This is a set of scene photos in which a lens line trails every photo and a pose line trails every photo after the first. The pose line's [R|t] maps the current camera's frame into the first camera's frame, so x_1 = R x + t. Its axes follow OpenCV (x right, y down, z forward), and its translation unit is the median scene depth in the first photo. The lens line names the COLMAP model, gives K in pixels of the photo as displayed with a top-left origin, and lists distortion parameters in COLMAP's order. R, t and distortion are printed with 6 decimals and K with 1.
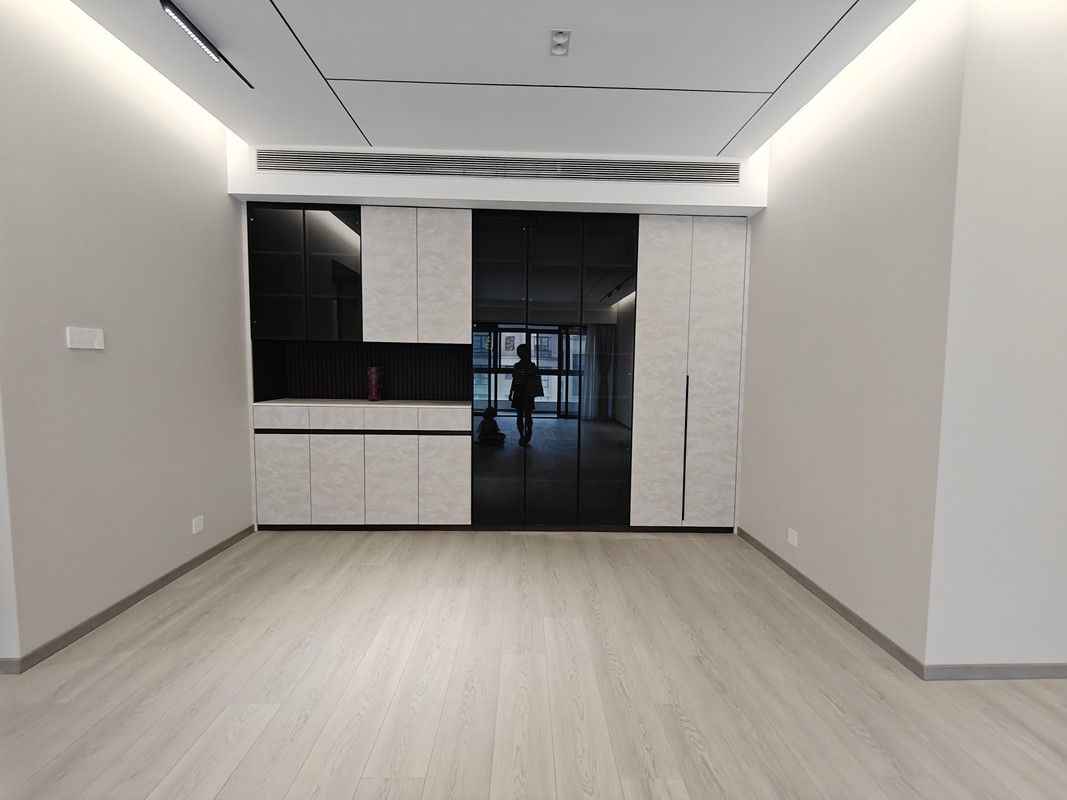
lens RADIAL K [[461.6, 0, 533.5], [0, 461.6, 400.0], [0, 0, 1]] dist [-0.000073, -0.000132]
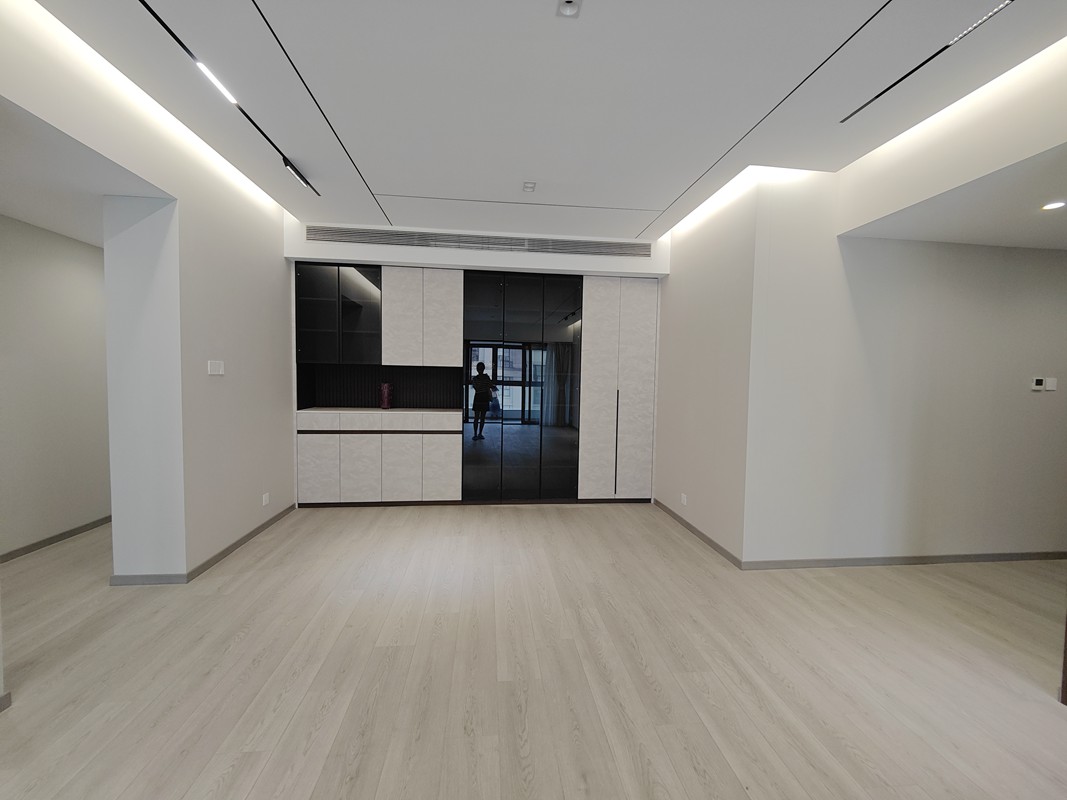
lens RADIAL K [[461.6, 0, 533.5], [0, 461.6, 400.0], [0, 0, 1]] dist [-0.000073, -0.000132]
pose [[0.996497, -0.001411, 0.083615, -0.039546], [0.002965, 0.999825, -0.018460, 0.002355], [-0.083574, 0.018644, 0.996327, -0.380711]]
